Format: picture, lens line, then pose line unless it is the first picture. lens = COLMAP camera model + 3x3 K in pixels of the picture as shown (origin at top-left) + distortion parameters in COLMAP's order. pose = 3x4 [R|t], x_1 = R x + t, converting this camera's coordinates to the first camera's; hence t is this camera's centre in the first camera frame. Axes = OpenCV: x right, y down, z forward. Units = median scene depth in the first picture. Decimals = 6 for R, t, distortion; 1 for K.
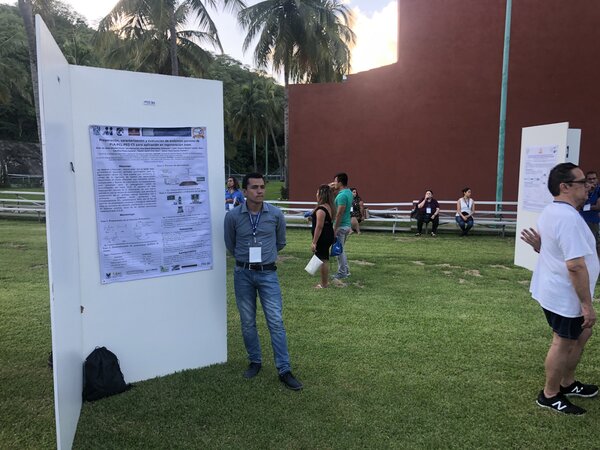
lens RADIAL K [[500.1, 0, 300.0], [0, 500.1, 225.0], [0, 0, 1]] dist [-0.005969, -0.002246]
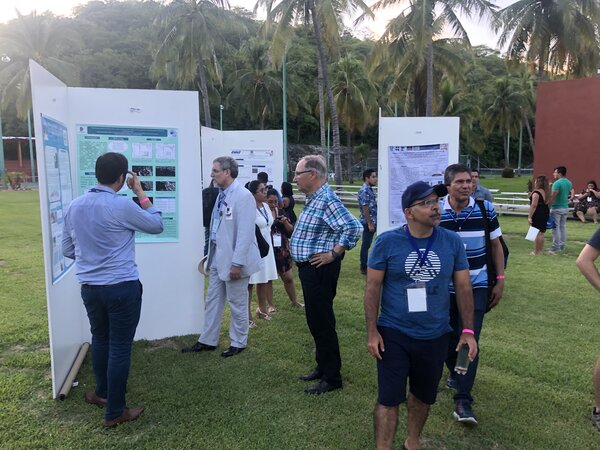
lens RADIAL K [[541.1, 0, 300.0], [0, 541.1, 225.0], [0, 0, 1]] dist [0.107028, -0.000925]
pose [[0.893774, 0.034931, -0.447156, 0.054227], [-0.033979, 0.999371, 0.010153, 0.023161], [0.447229, 0.006119, 0.894398, -0.240967]]
